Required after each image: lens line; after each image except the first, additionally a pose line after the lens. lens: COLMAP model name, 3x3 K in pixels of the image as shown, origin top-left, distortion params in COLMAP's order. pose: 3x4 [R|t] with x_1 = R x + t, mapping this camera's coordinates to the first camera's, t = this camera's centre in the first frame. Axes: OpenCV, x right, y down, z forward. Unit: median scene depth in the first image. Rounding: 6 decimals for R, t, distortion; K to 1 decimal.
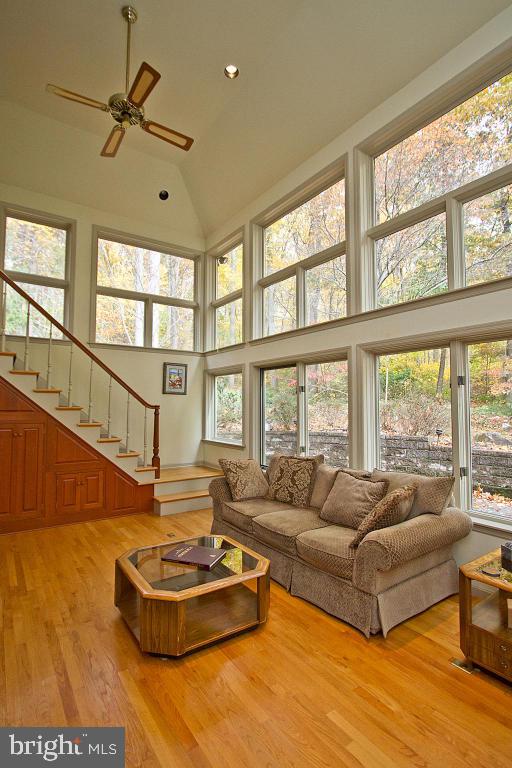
lens RADIAL K [[368.9, 0, 254.4], [0, 368.9, 386.6], [0, 0, 1]] dist [-0.025568, 0.002945]
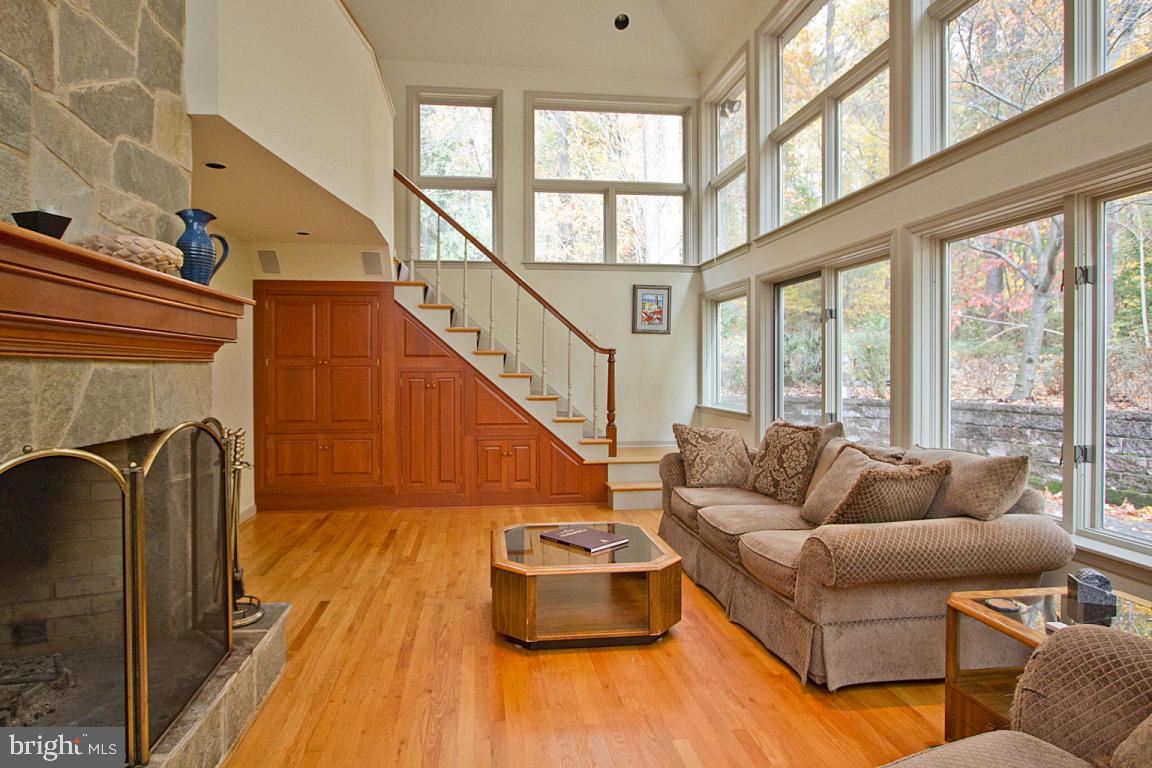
lens RADIAL K [[634.8, 0, 575.7], [0, 634.8, 376.5], [0, 0, 1]] dist [-0.029617, 0.002150]
pose [[0.888234, 0.000771, -0.459392, 0.216880], [0.028549, 0.997973, 0.056876, 0.035118], [0.458504, -0.063634, 0.886411, -0.058846]]
